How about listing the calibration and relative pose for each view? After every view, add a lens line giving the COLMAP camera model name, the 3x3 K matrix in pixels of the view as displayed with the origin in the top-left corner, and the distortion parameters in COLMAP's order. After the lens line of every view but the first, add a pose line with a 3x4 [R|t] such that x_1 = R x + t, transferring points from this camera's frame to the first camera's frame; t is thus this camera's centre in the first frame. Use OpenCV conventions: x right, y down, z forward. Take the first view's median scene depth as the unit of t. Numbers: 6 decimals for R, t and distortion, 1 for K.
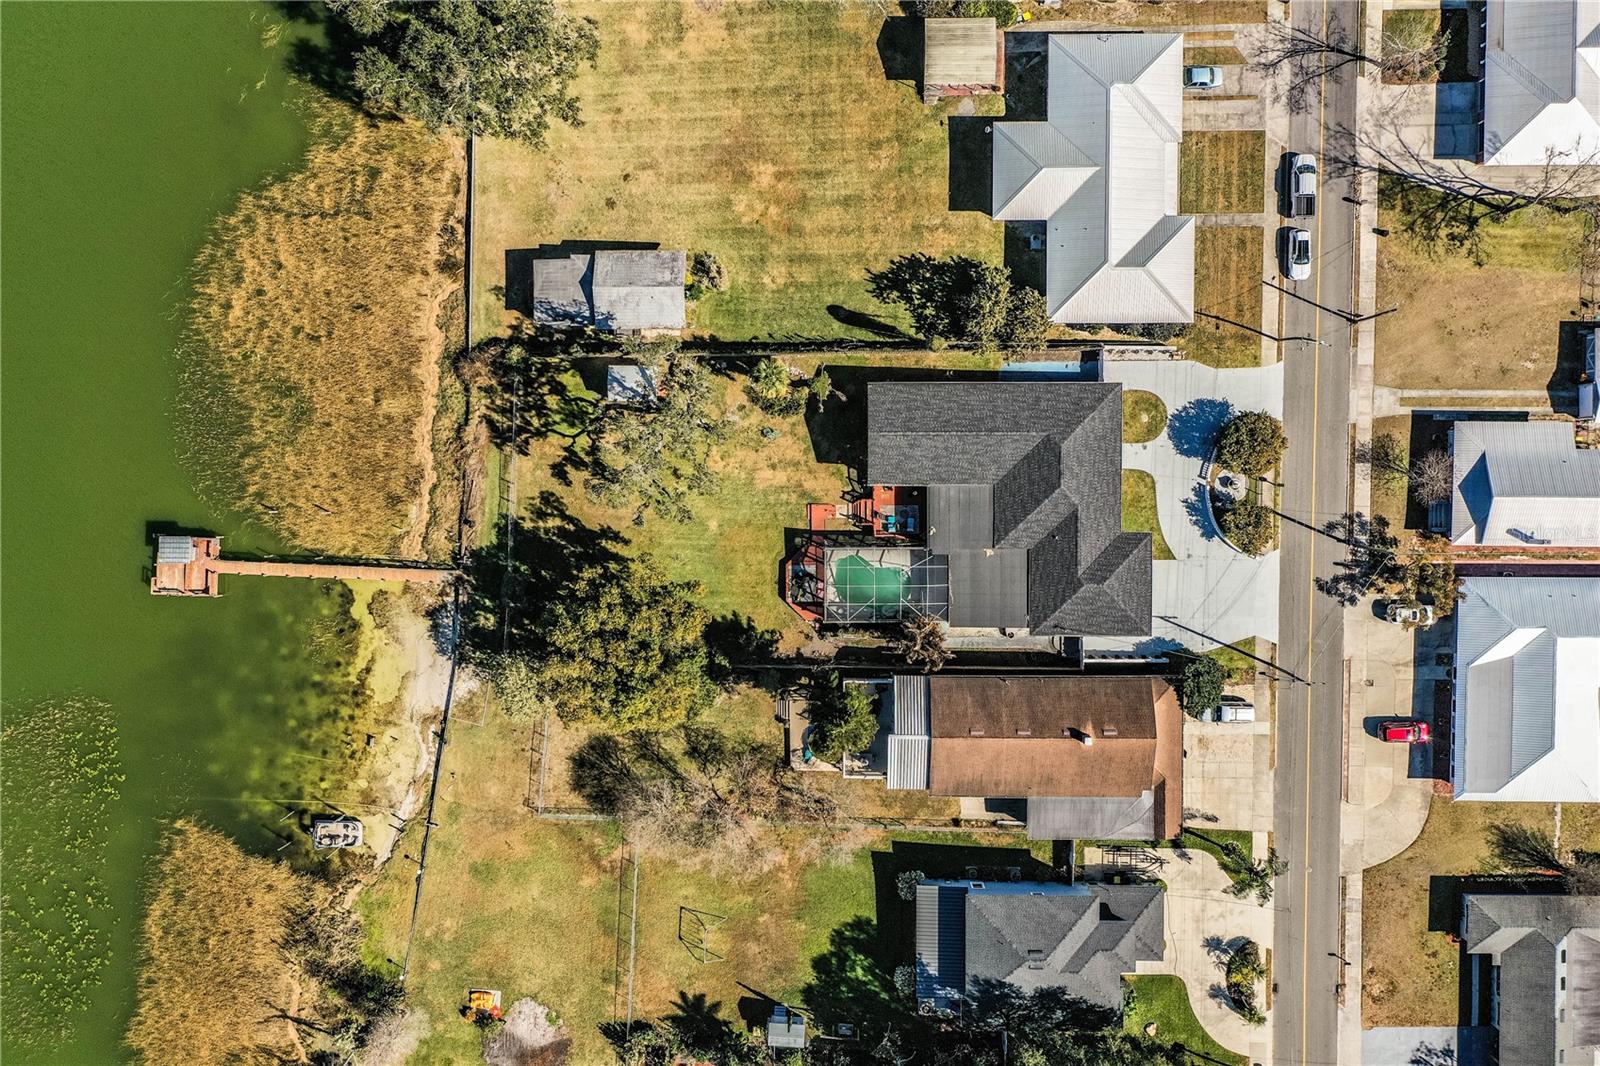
lens RADIAL K [[1247.0, 0, 801.6], [0, 1247.0, 531.3], [0, 0, 1]] dist [0.000935, -0.012473]
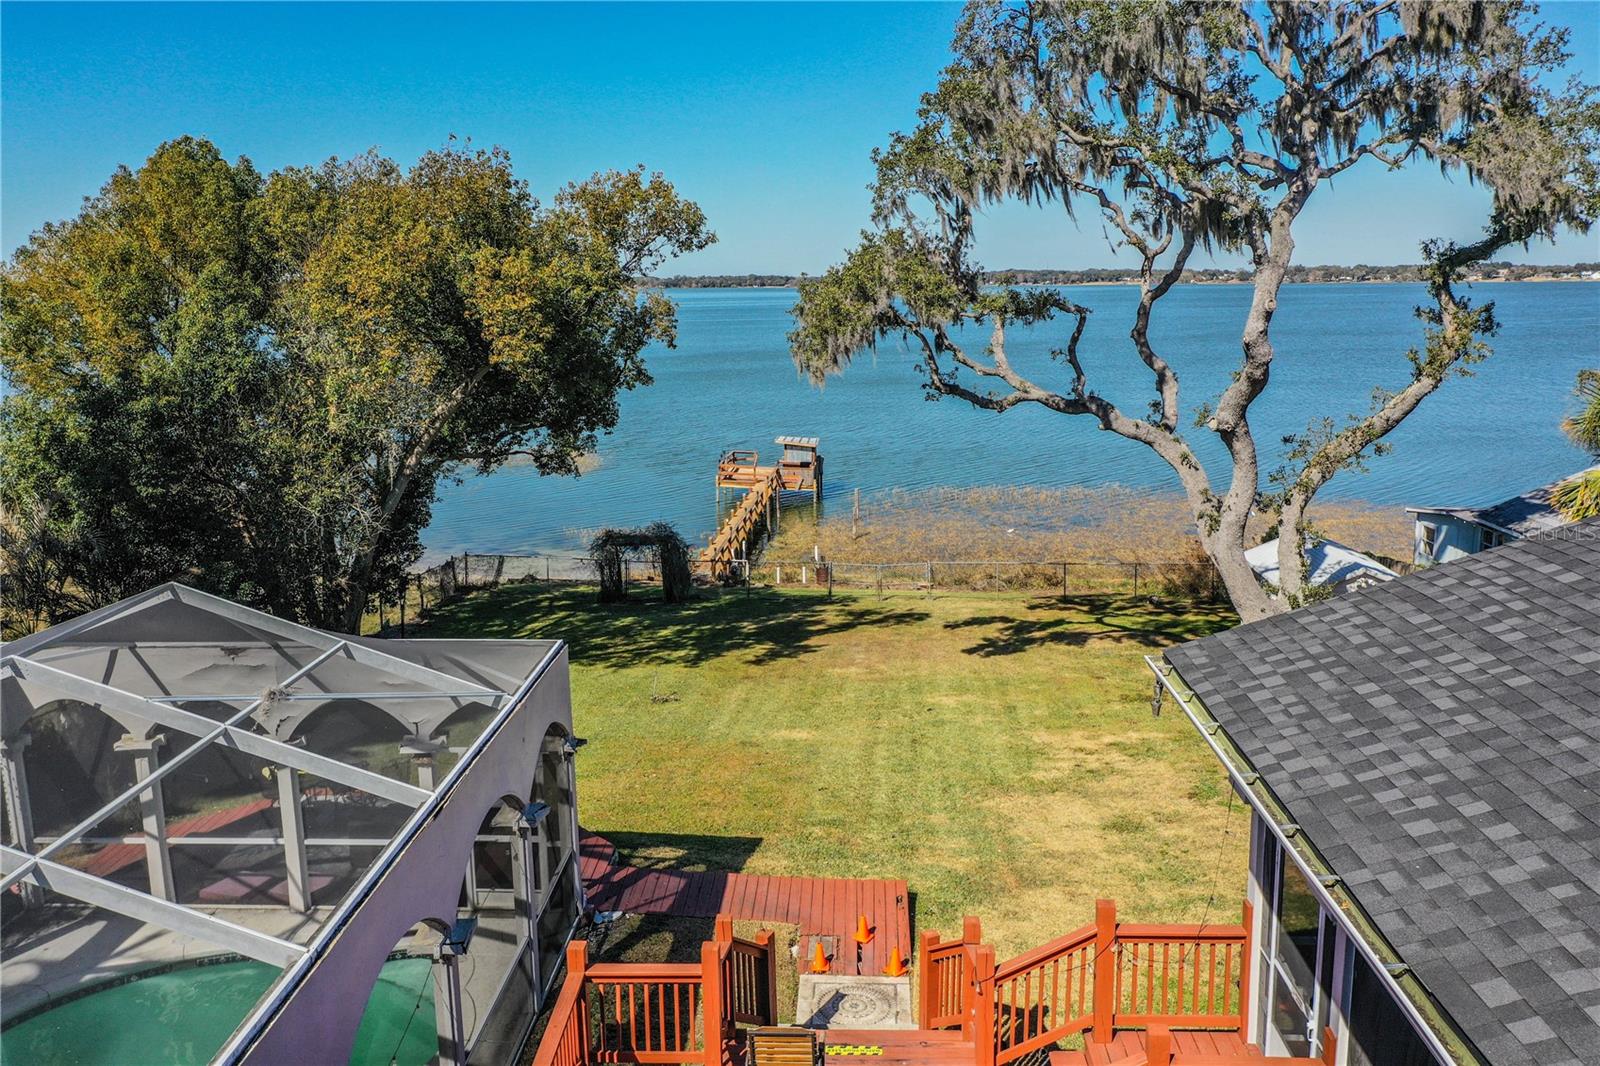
lens RADIAL K [[1247.0, 0, 799.2], [0, 1247.0, 539.9], [0, 0, 1]] dist [0.000935, -0.012473]
pose [[-0.043343, 0.217109, -0.975185, 0.127826], [-0.999015, -0.018681, 0.040243, -0.011609], [-0.009480, 0.975969, 0.217704, 0.933543]]
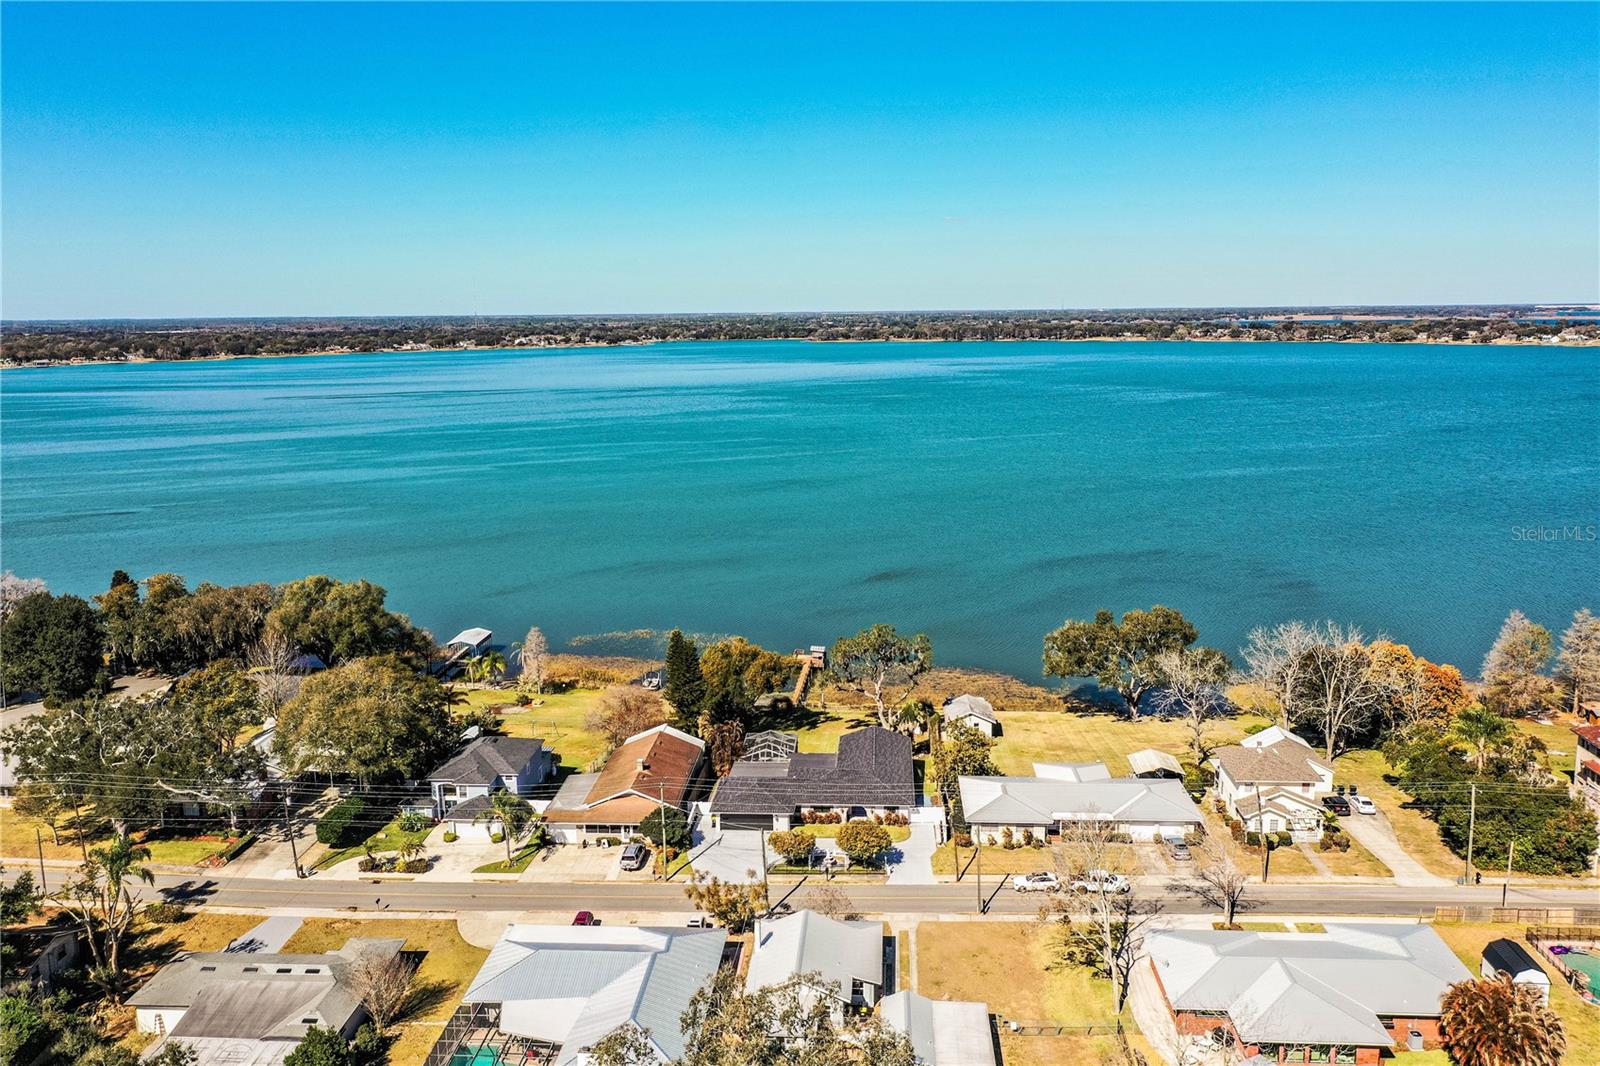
lens RADIAL K [[1247.0, 0, 796.0], [0, 1247.0, 534.2], [0, 0, 1]] dist [0.000935, -0.012473]
pose [[-0.065448, 0.196740, -0.978269, 1.370713], [-0.997771, -0.025668, 0.061591, -0.068101], [-0.012993, 0.980120, 0.197981, 0.461232]]
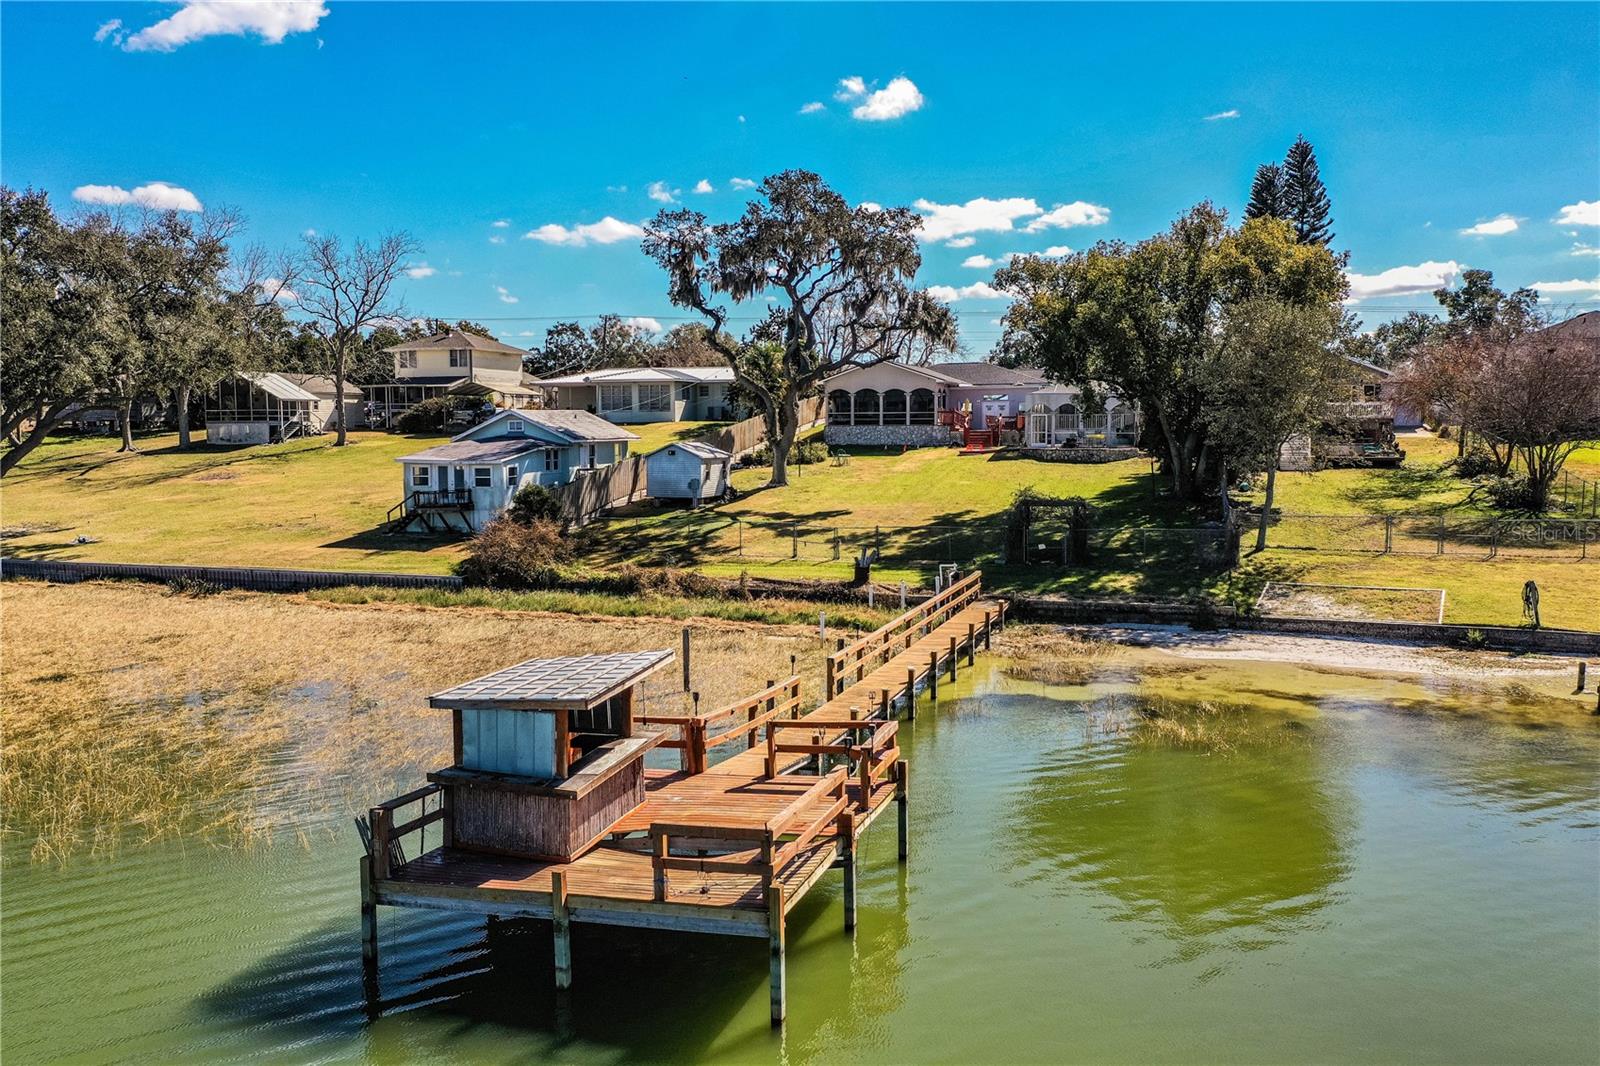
lens RADIAL K [[1247.0, 0, 794.6], [0, 1247.0, 532.1], [0, 0, 1]] dist [0.000935, -0.012473]
pose [[0.293747, -0.067010, 0.953532, -0.656050], [0.955615, -0.003037, -0.294602, 0.091268], [0.022637, 0.997748, 0.063144, 0.997584]]
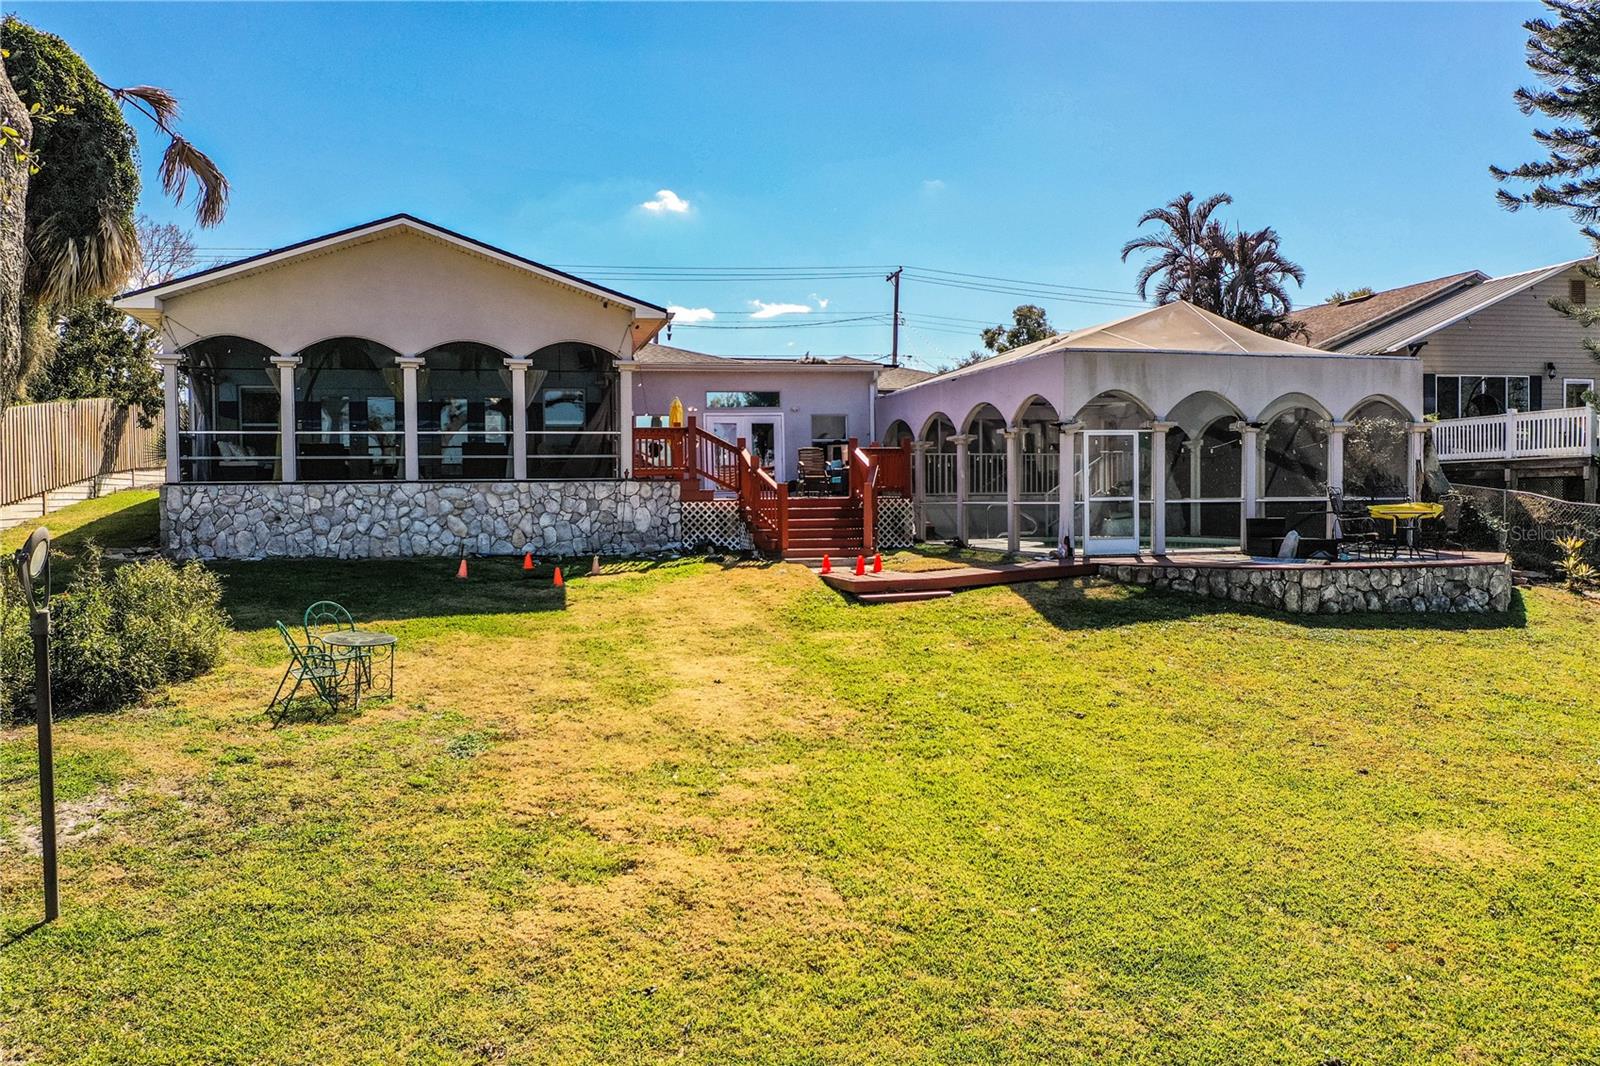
lens RADIAL K [[1247.0, 0, 807.7], [0, 1247.0, 535.2], [0, 0, 1]] dist [0.000935, -0.012473]
pose [[-0.251308, -0.005858, 0.967889, -0.141044], [0.967069, -0.043132, 0.250834, -0.064051], [0.040278, 0.999052, 0.016505, 0.989926]]
